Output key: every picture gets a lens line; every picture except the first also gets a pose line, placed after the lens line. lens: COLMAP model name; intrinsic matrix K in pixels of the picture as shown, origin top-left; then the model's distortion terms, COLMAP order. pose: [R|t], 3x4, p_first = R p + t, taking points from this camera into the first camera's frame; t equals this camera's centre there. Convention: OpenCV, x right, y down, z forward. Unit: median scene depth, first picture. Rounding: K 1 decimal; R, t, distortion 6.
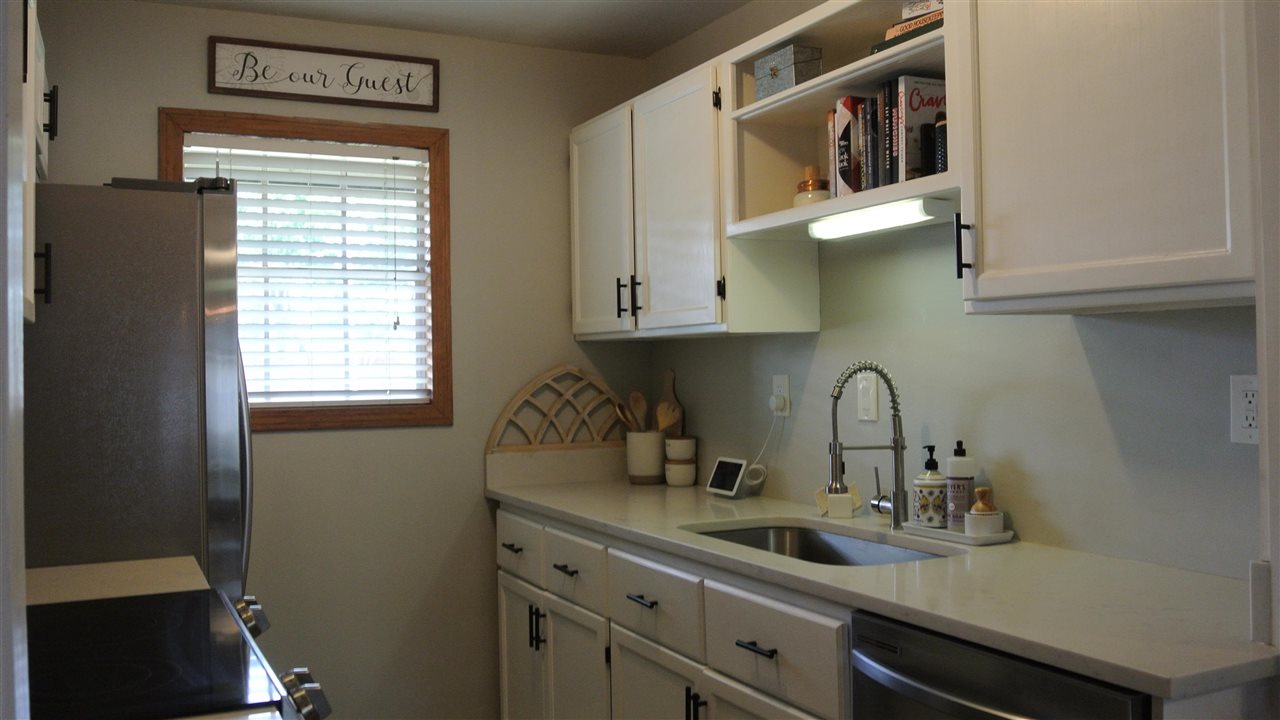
lens RADIAL K [[1099.8, 0, 635.2], [0, 1099.8, 343.6], [0, 0, 1]] dist [-0.108375, 0.098030]
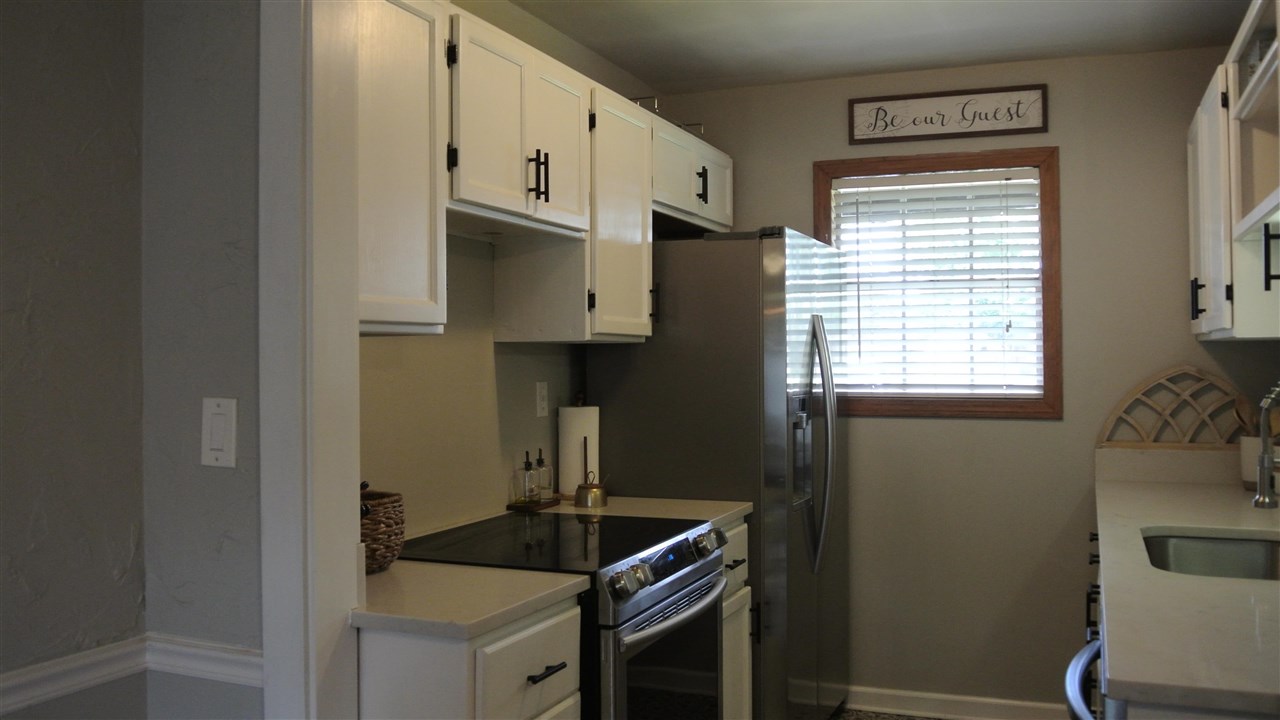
lens RADIAL K [[1099.8, 0, 635.2], [0, 1099.8, 343.6], [0, 0, 1]] dist [-0.108375, 0.098030]
pose [[0.659032, 0.002791, -0.752109, 0.366048], [0.005431, 0.999949, 0.008470, -0.012174], [0.752095, -0.009667, 0.658984, -0.025016]]
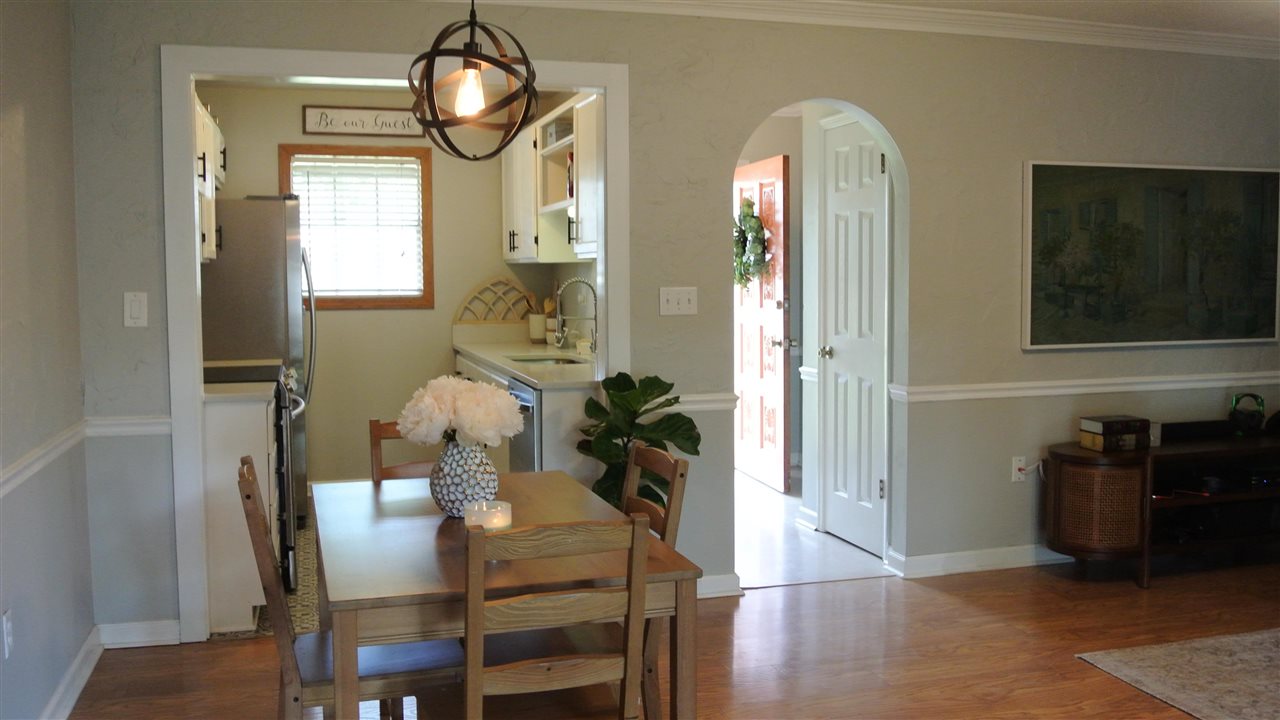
lens RADIAL K [[1099.8, 0, 635.2], [0, 1099.8, 343.6], [0, 0, 1]] dist [-0.108375, 0.098030]
pose [[0.986039, 0.022106, -0.165041, 0.482152], [-0.008583, 0.996578, 0.082207, -0.022310], [0.166293, -0.079643, 0.982855, -0.779985]]
